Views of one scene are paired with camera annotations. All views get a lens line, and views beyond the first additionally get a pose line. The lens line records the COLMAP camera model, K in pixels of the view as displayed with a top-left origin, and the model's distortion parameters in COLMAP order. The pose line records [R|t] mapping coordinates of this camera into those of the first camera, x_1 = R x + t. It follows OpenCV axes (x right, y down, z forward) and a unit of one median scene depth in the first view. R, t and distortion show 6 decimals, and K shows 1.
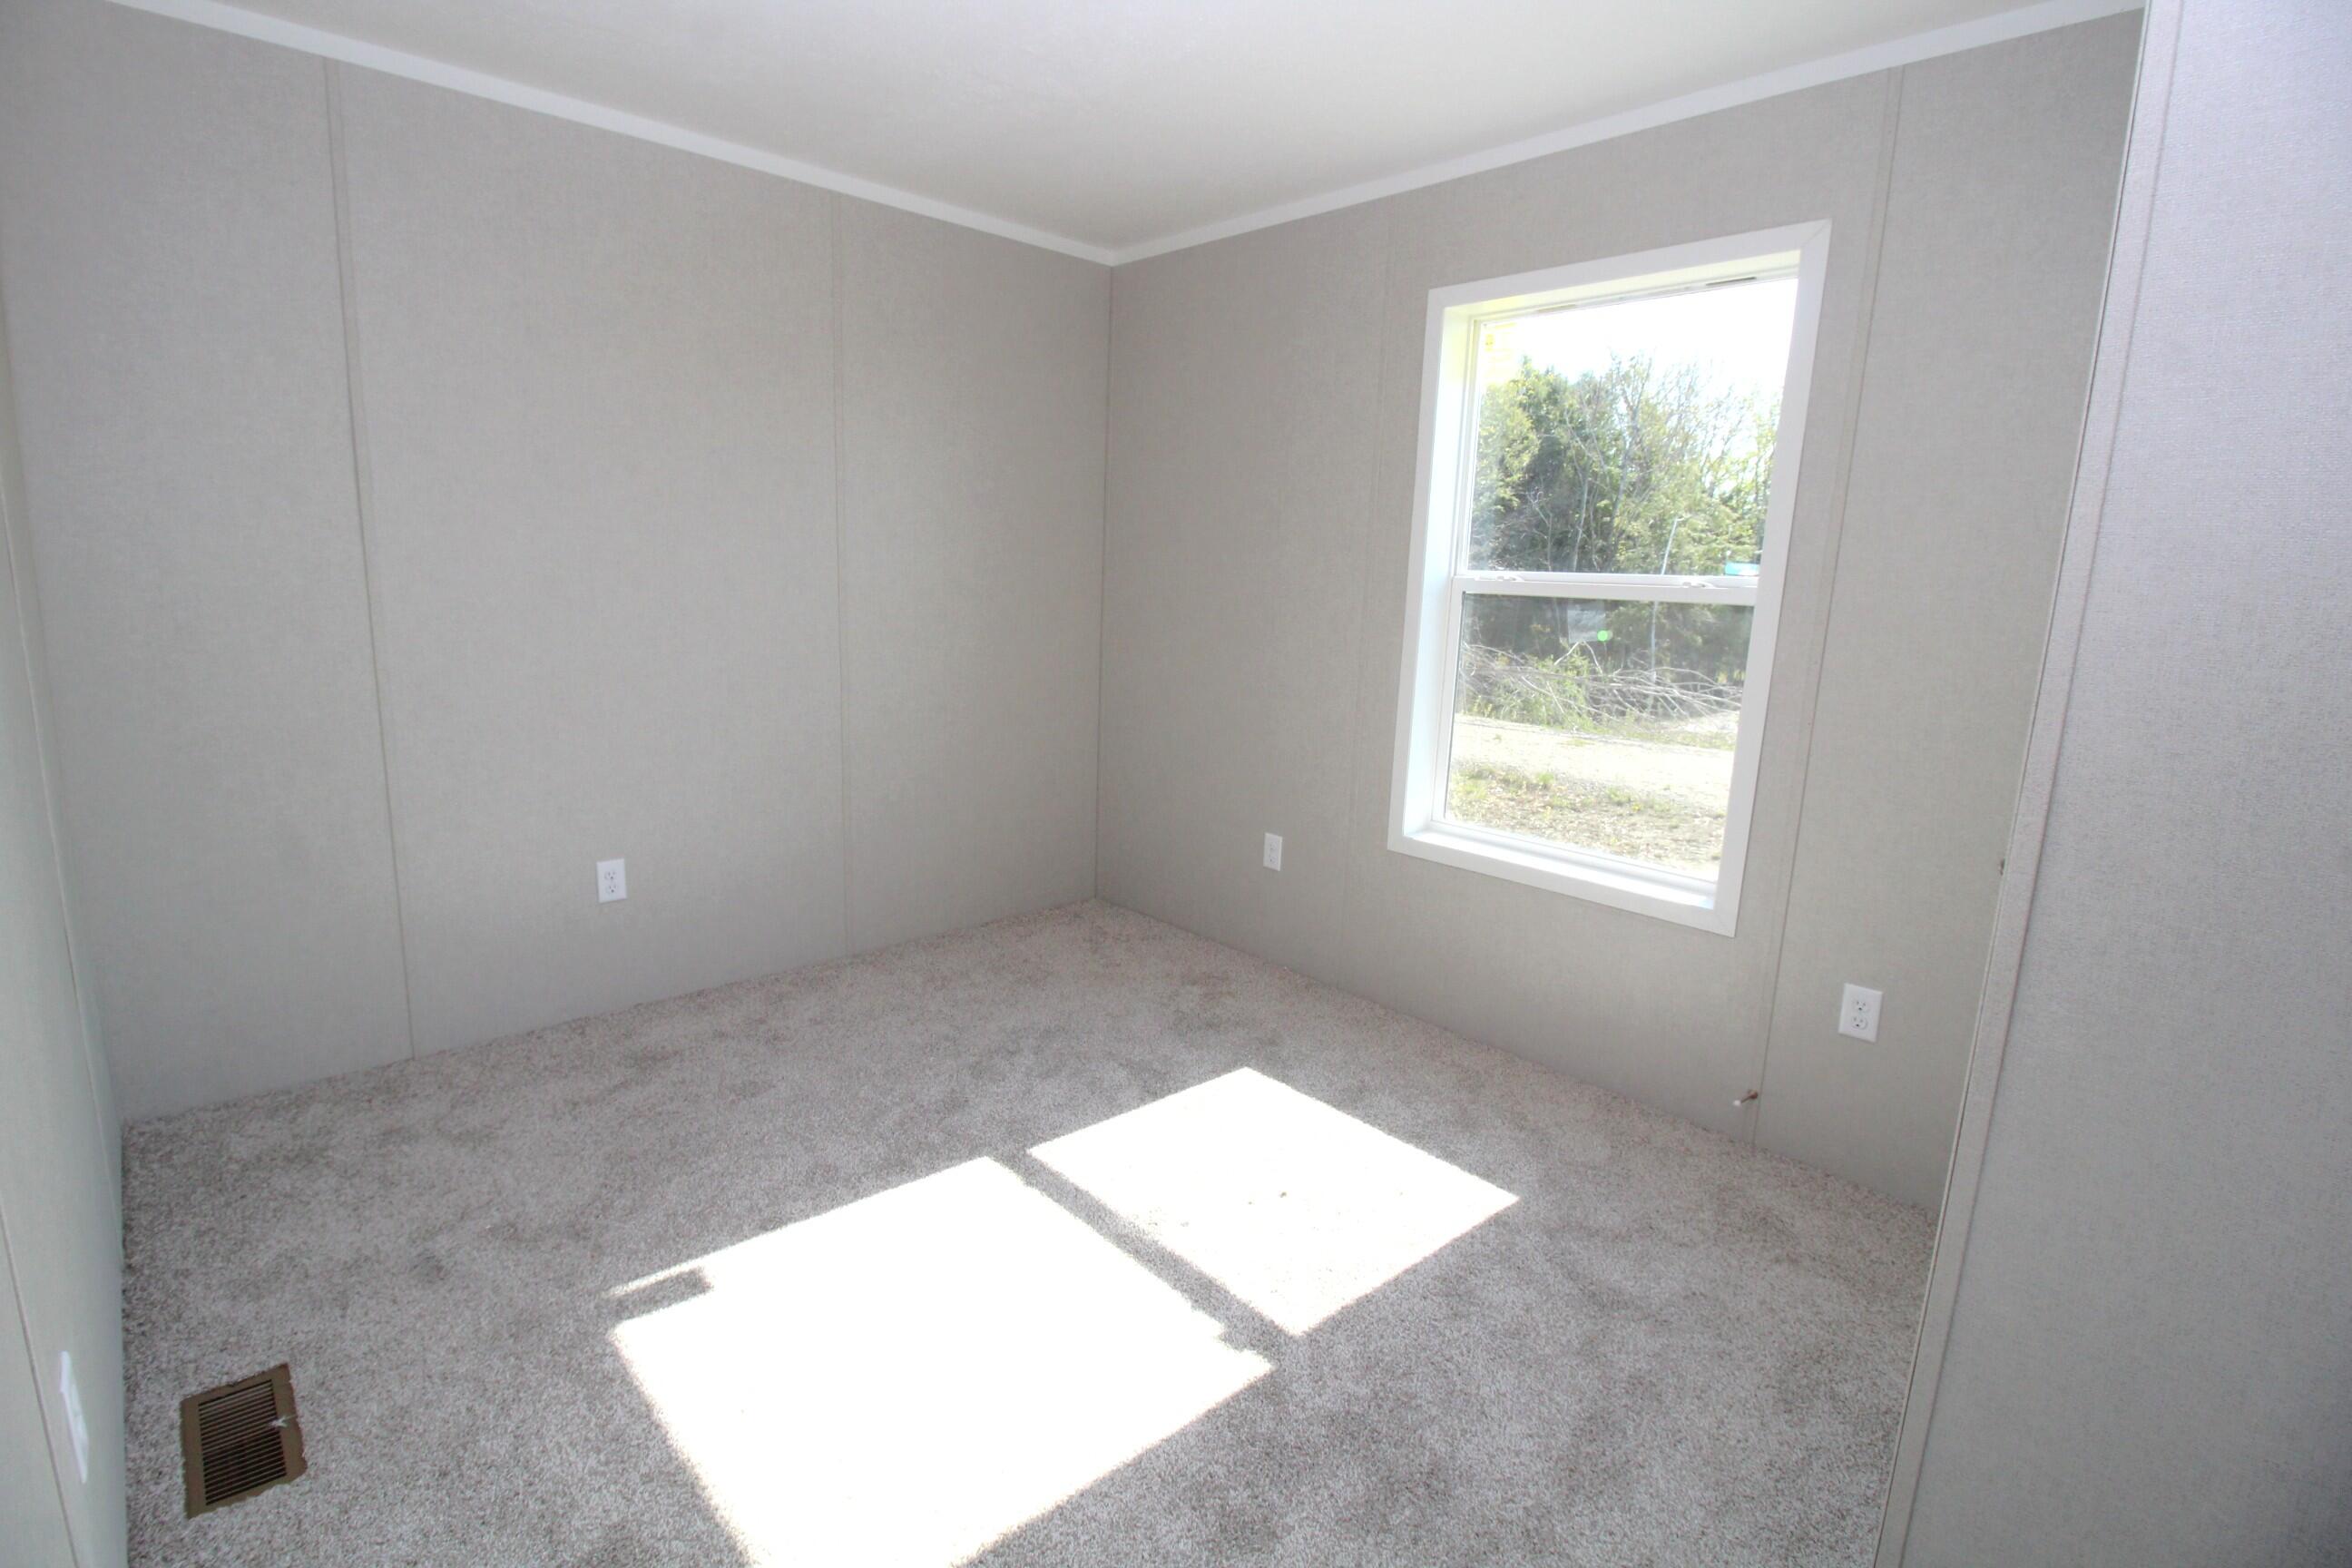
lens RADIAL K [[1085.8, 0, 1162.7], [0, 1085.8, 762.6], [0, 0, 1]] dist [-0.002831, -0.013448]
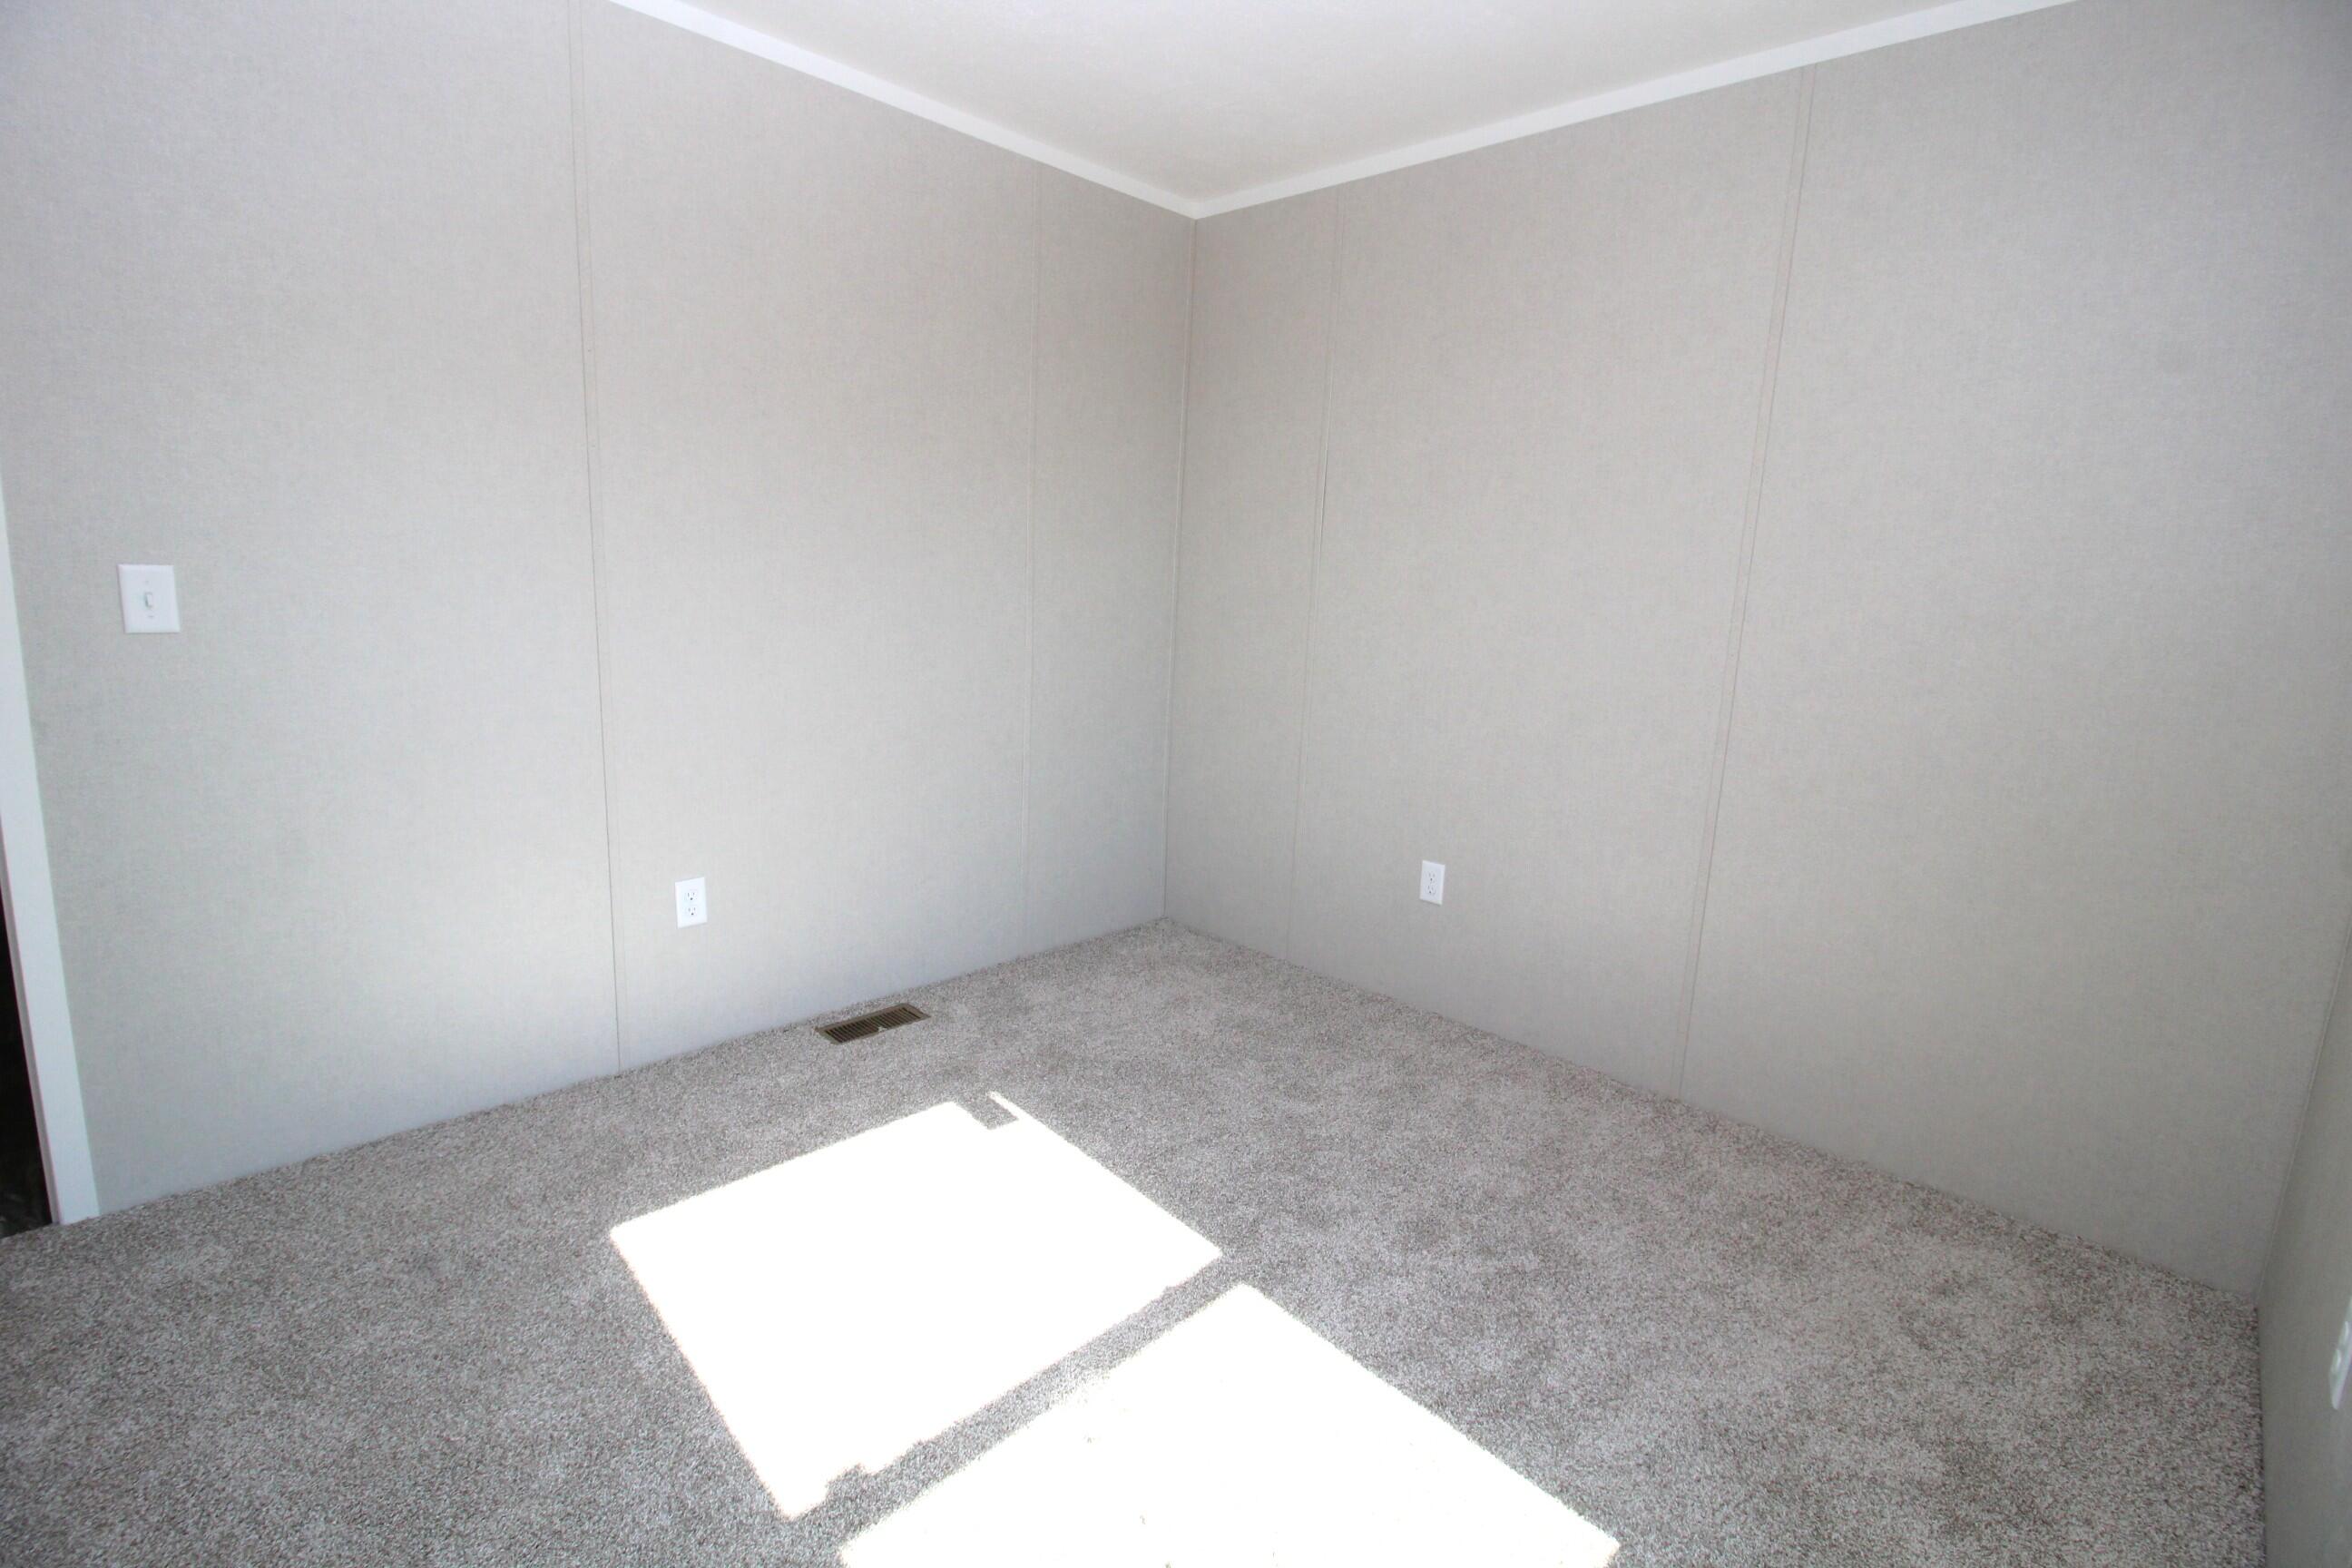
lens RADIAL K [[1085.4, 0, 1157.5], [0, 1085.4, 769.2], [0, 0, 1]] dist [0.002872, 0.000428]
pose [[0.040237, 0.148450, -0.988101, 0.576191], [-0.220922, 0.965749, 0.136096, -0.092751], [0.974461, 0.212817, 0.071655, 0.772789]]
